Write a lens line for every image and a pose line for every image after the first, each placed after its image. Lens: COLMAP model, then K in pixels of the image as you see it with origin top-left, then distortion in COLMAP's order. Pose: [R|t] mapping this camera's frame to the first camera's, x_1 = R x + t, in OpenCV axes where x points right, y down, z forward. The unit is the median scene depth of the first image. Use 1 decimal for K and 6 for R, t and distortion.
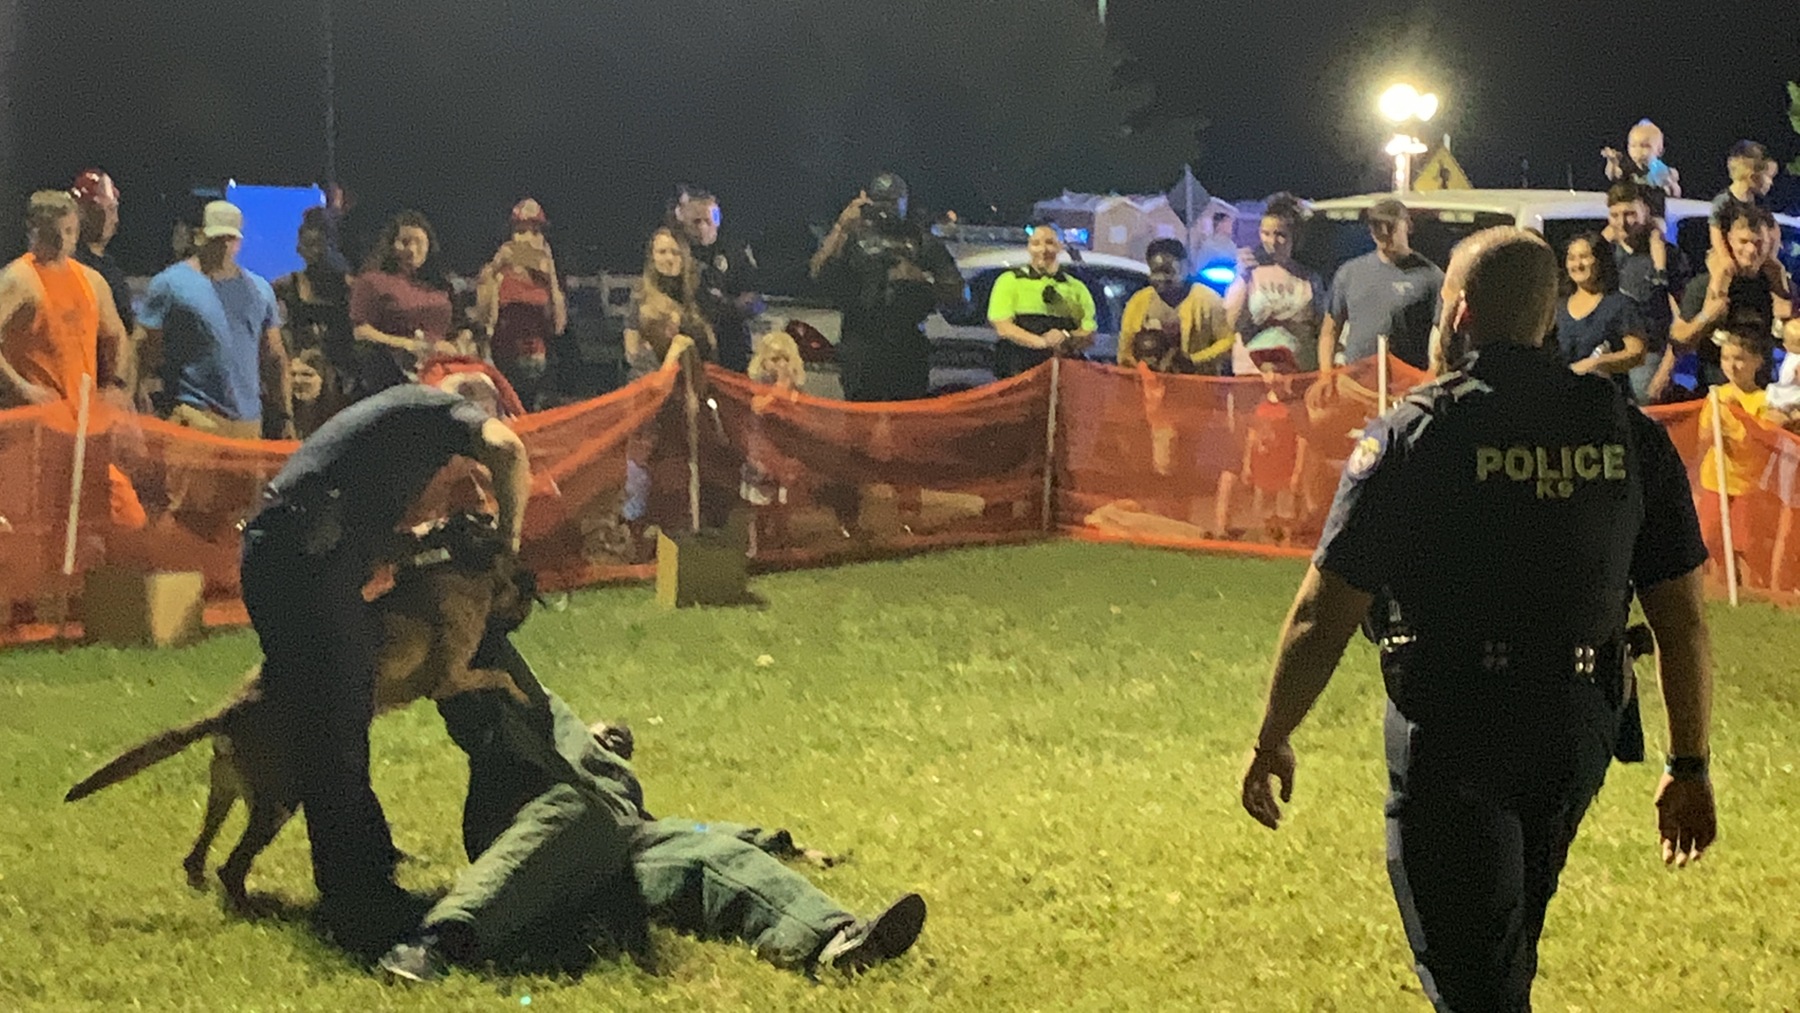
lens RADIAL K [[3443.9, 0, 906.0], [0, 3443.9, 508.6], [0, 0, 1]] dist [0.210897, 0.000000]
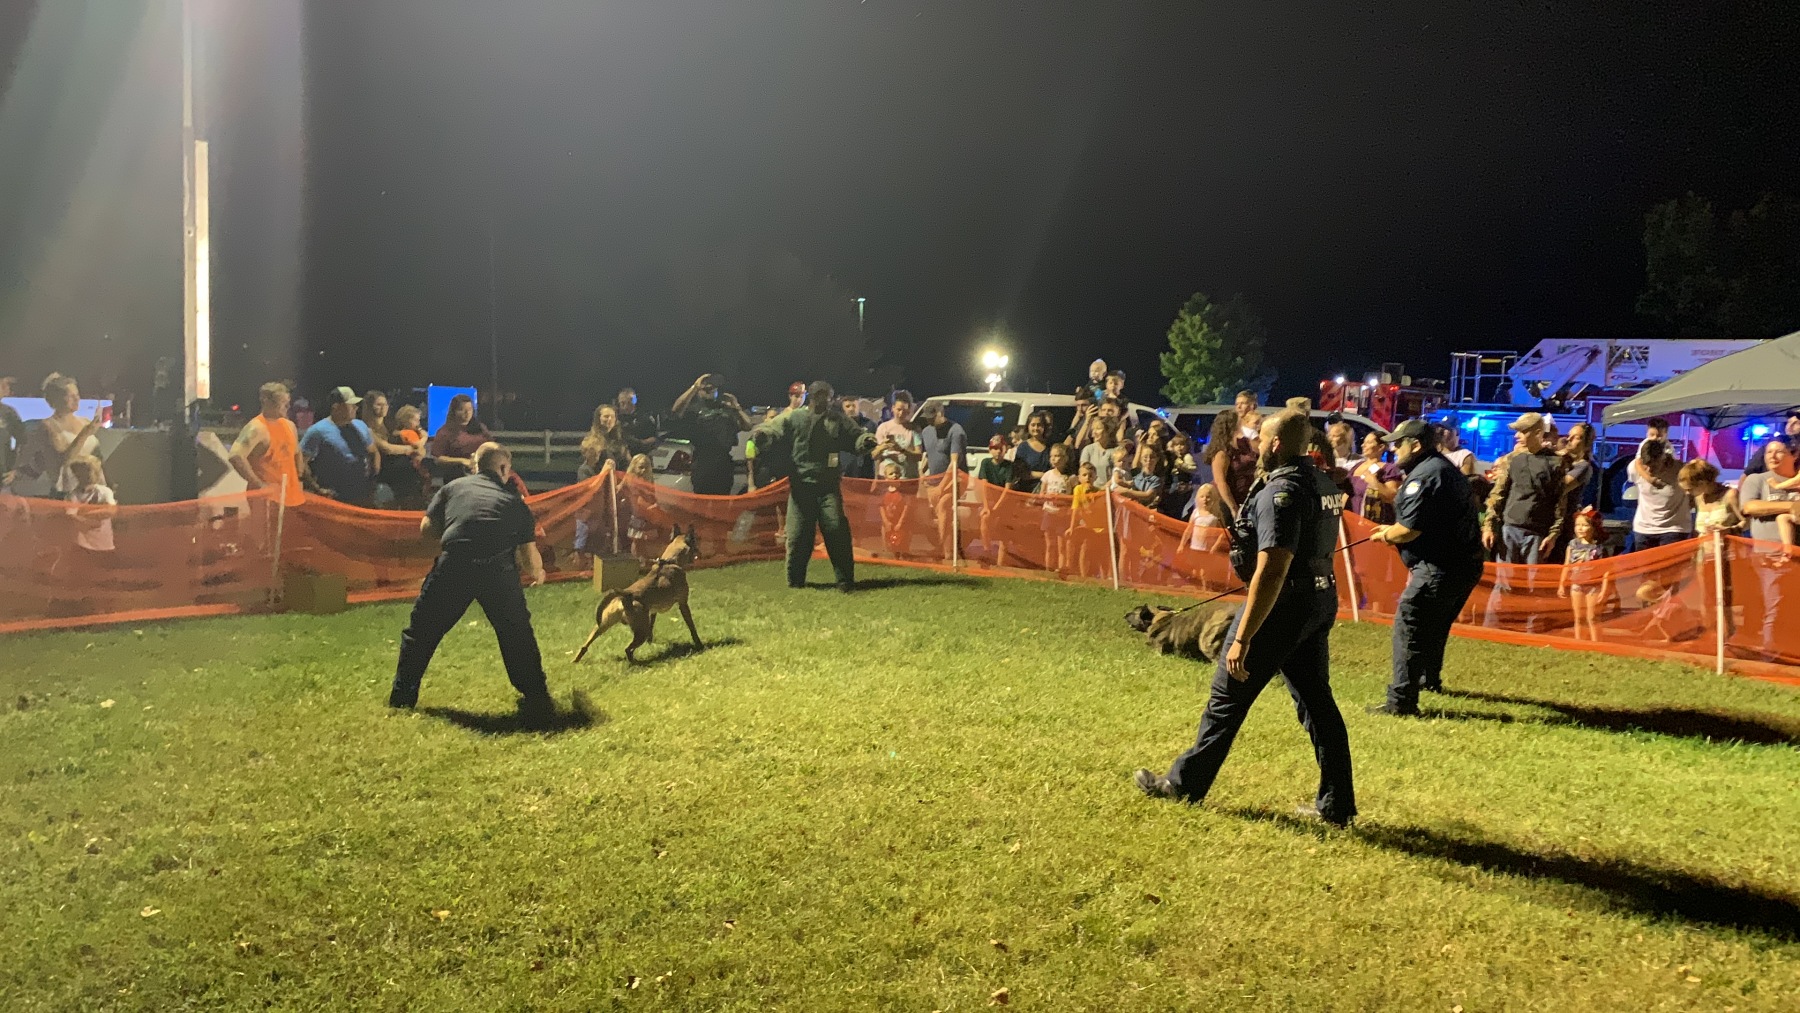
lens RADIAL K [[1518.2, 0, 894.5], [0, 1518.2, 516.7], [0, 0, 1]] dist [0.081213, -0.054343]
pose [[0.997425, 0.002808, 0.071664, 0.039842], [-0.001824, 0.999903, -0.013795, -0.003281], [-0.071696, 0.013628, 0.997333, 0.099174]]
